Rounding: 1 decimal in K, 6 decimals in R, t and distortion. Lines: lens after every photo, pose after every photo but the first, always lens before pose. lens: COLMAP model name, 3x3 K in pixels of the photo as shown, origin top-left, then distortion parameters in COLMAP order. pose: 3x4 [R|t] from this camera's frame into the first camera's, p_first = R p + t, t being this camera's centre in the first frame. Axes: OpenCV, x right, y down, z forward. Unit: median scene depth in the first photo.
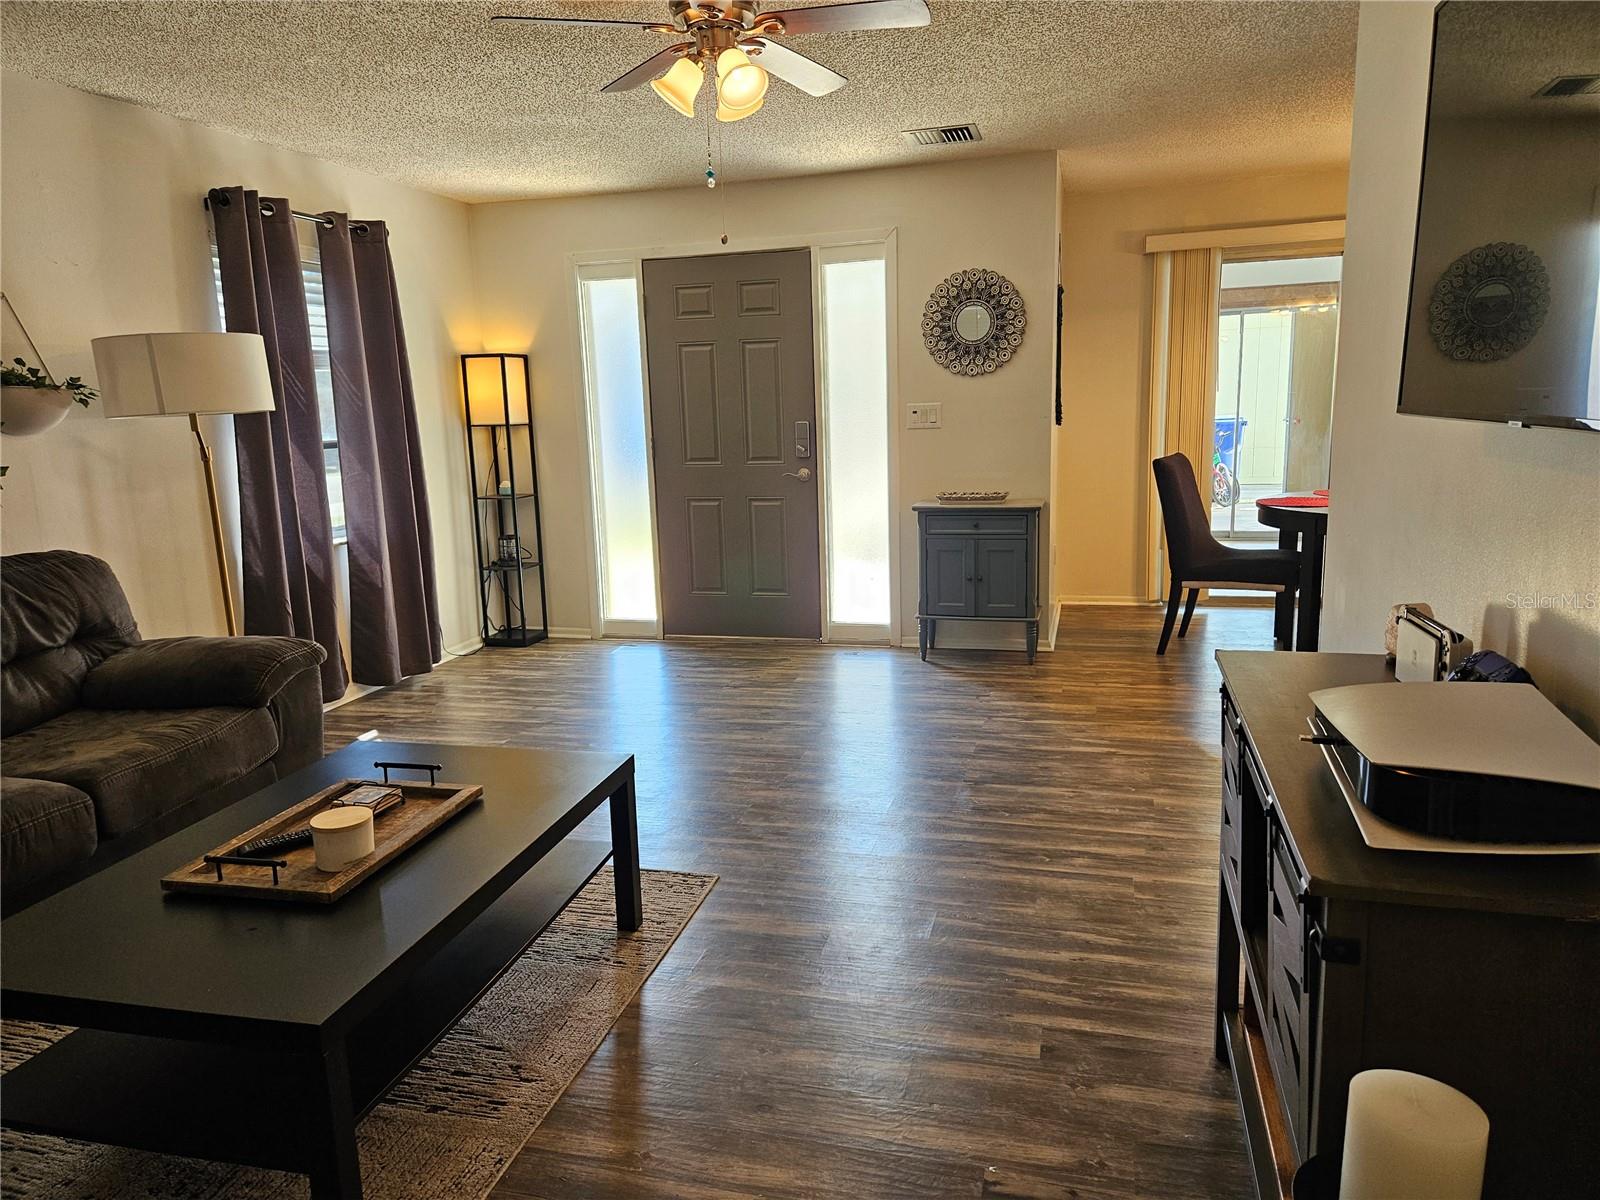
lens RADIAL K [[1073.6, 0, 800.0], [0, 1073.6, 600.0], [0, 0, 1]] dist [0.085308, -0.059223]
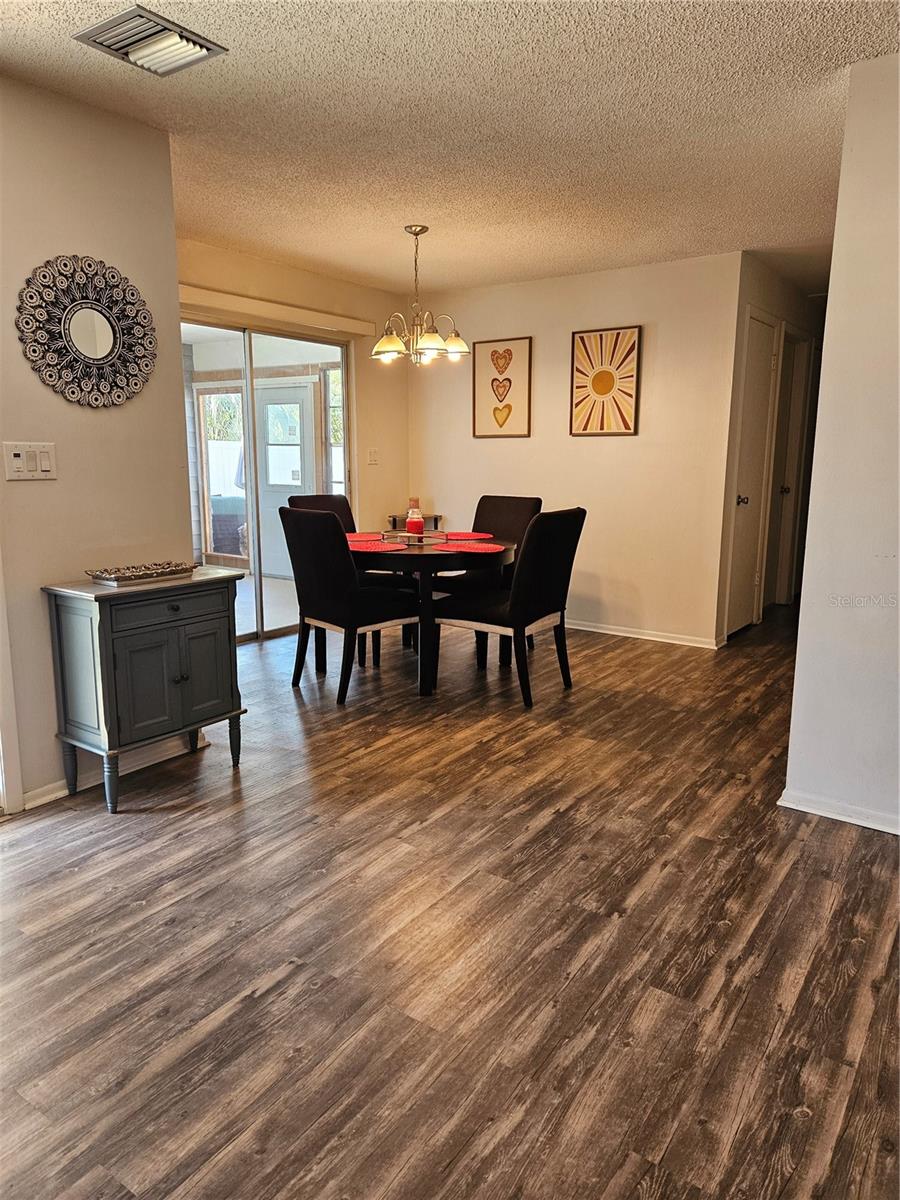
lens RADIAL K [[805.2, 0, 452.5], [0, 805.2, 595.7], [0, 0, 1]] dist [0.085308, -0.059223]
pose [[0.338166, -0.135812, 0.931235, -0.354110], [0.161190, 0.983268, 0.084867, -0.113933], [-0.927179, 0.121406, 0.354400, 0.742461]]
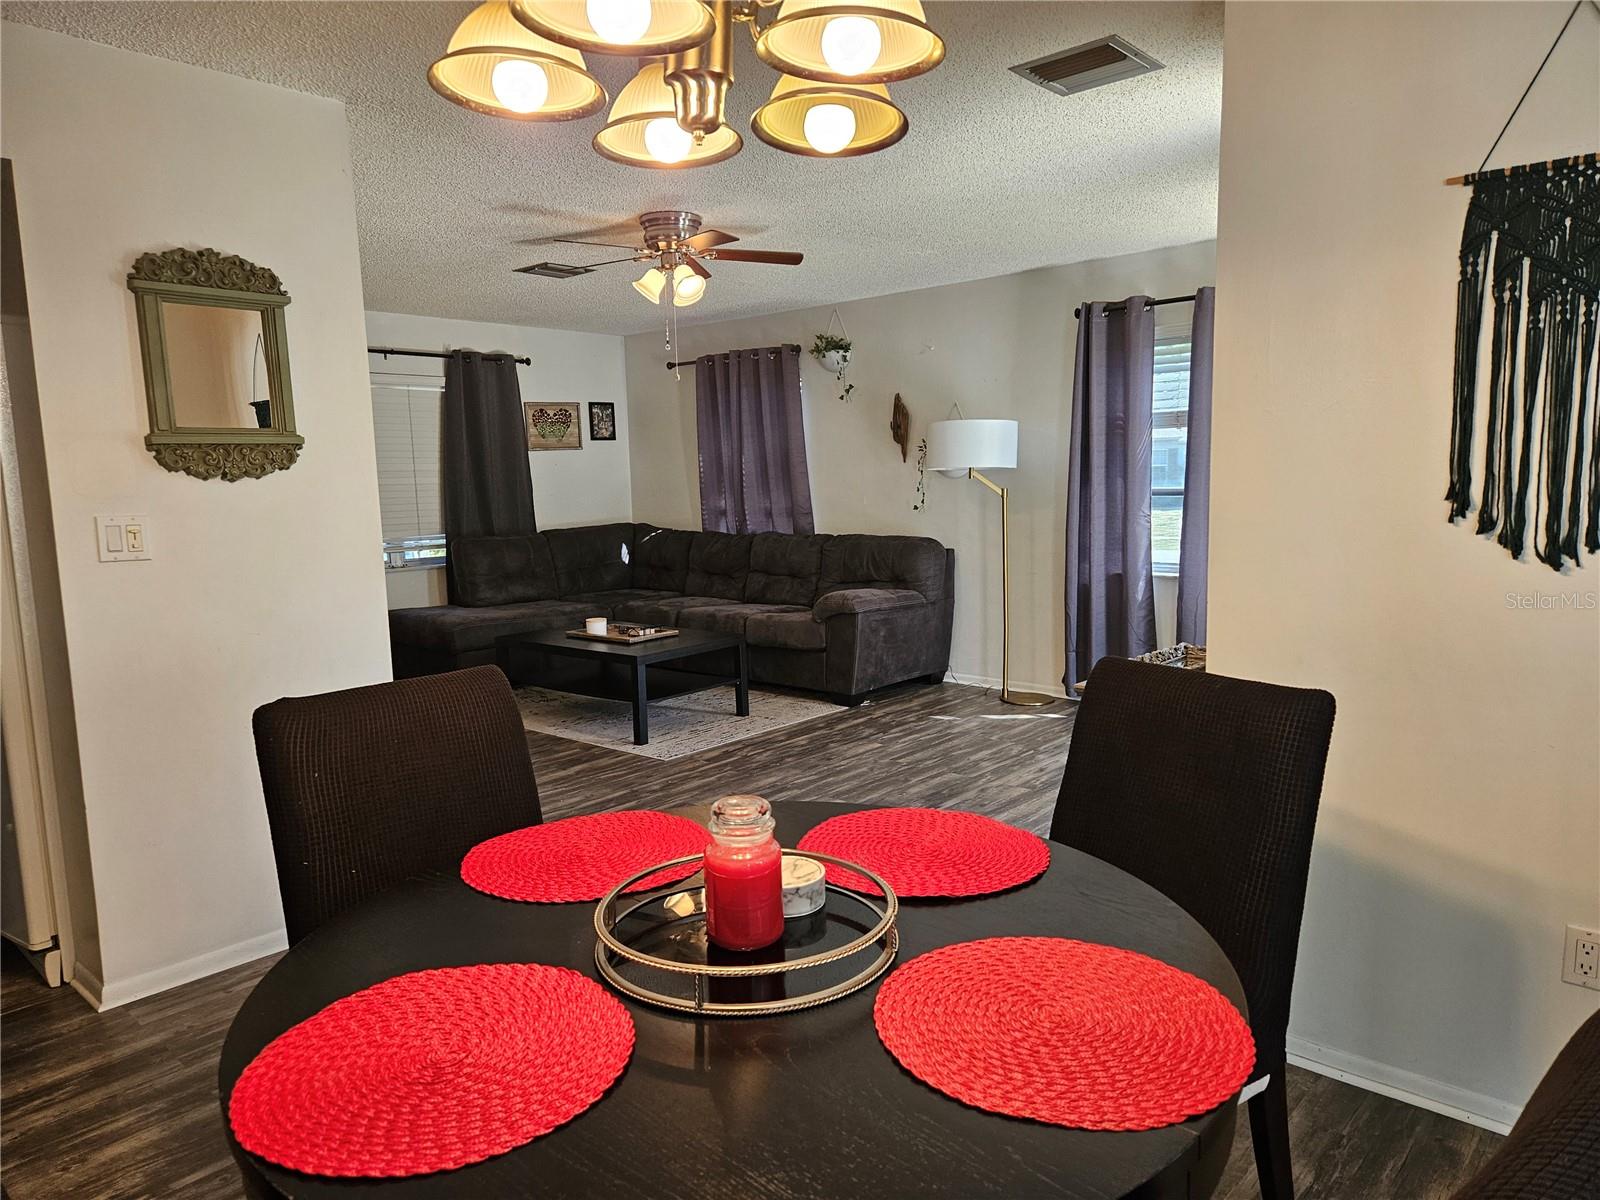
lens RADIAL K [[1084.7, 0, 788.5], [0, 1084.7, 610.9], [0, 0, 1]] dist [0.156660, -0.000207]
pose [[-0.454979, 0.157422, -0.876477, 0.900834], [-0.127399, 0.962619, 0.239026, -0.277960], [0.881342, 0.220414, -0.417916, 1.284935]]
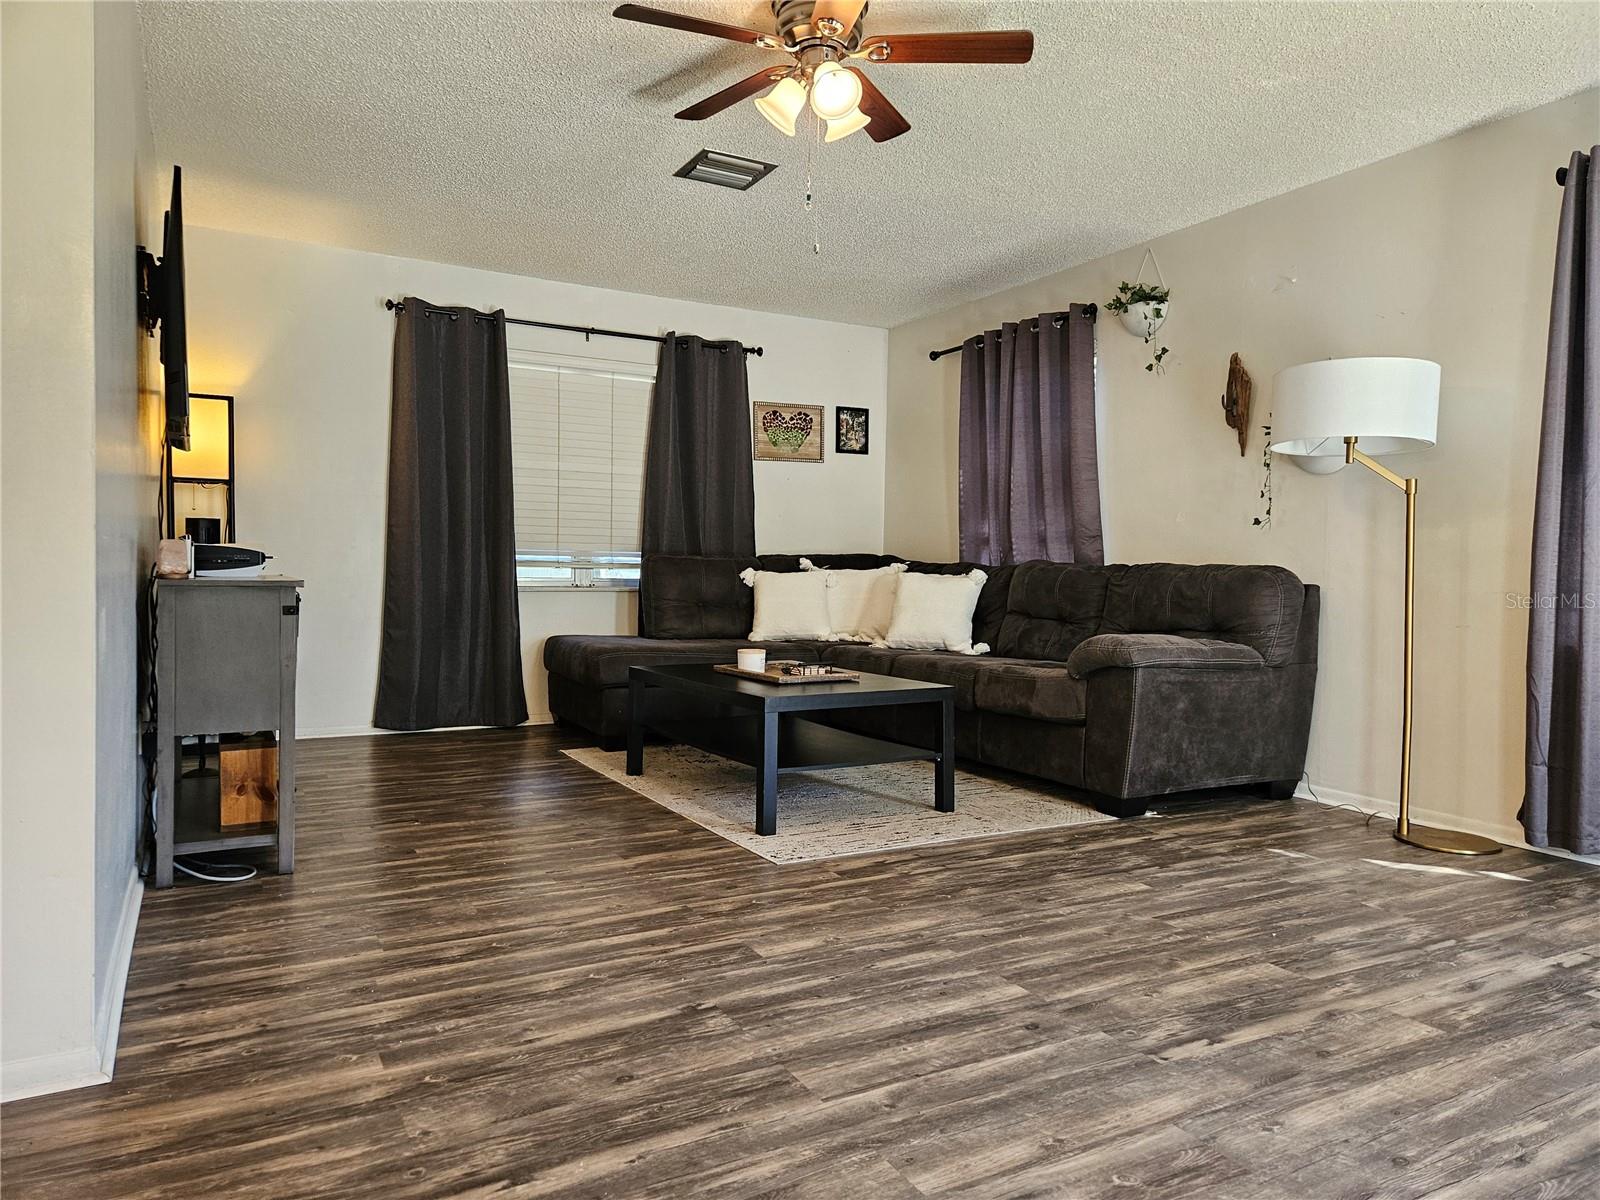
lens RADIAL K [[1073.6, 0, 800.0], [0, 1073.6, 600.0], [0, 0, 1]] dist [0.085308, -0.059223]
pose [[-0.719094, 0.040448, -0.693735, 0.442073], [-0.122915, 0.975161, 0.184264, -0.135087], [0.683956, 0.217773, -0.696261, 1.192183]]
